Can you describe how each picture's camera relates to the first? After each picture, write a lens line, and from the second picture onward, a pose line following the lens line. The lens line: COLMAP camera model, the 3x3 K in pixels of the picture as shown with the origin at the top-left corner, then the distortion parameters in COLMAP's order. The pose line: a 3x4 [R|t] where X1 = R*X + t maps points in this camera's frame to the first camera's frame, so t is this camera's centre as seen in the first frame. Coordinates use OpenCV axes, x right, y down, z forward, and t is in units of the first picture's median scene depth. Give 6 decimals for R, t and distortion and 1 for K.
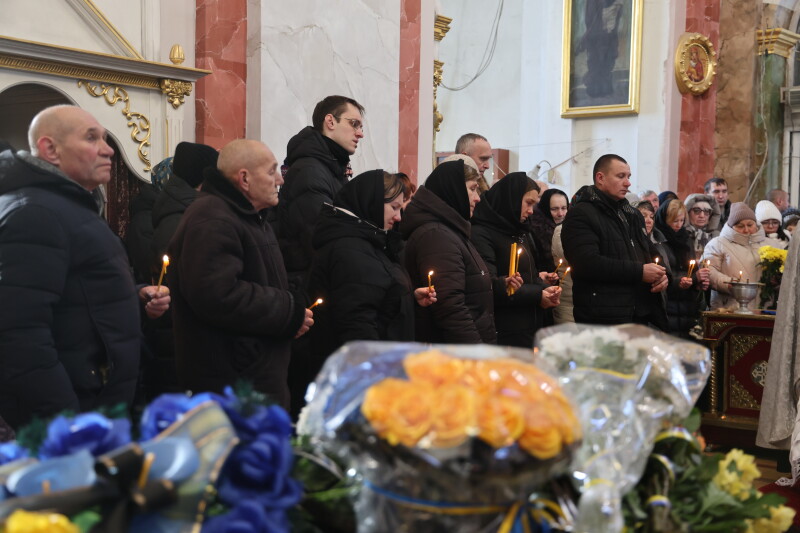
lens RADIAL K [[1143.2, 0, 398.3], [0, 1143.2, 264.8], [0, 0, 1]] dist [0.191497, 0.000000]
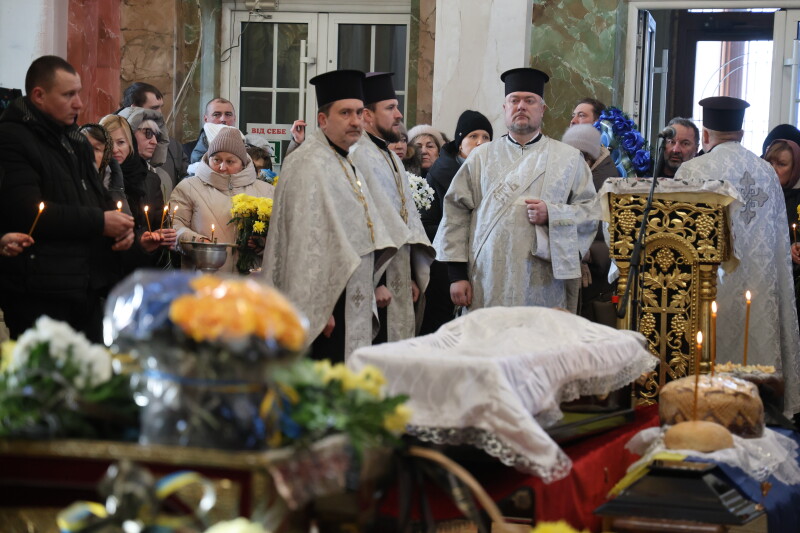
lens RADIAL K [[2287.0, 0, 400.1], [0, 2287.0, 266.9], [0, 0, 1]] dist [0.590600, 0.000000]
pose [[0.908653, 0.002837, 0.417542, -0.113487], [-0.011995, 0.999742, 0.019310, 0.001046], [-0.417380, -0.022554, 0.908452, -0.197288]]
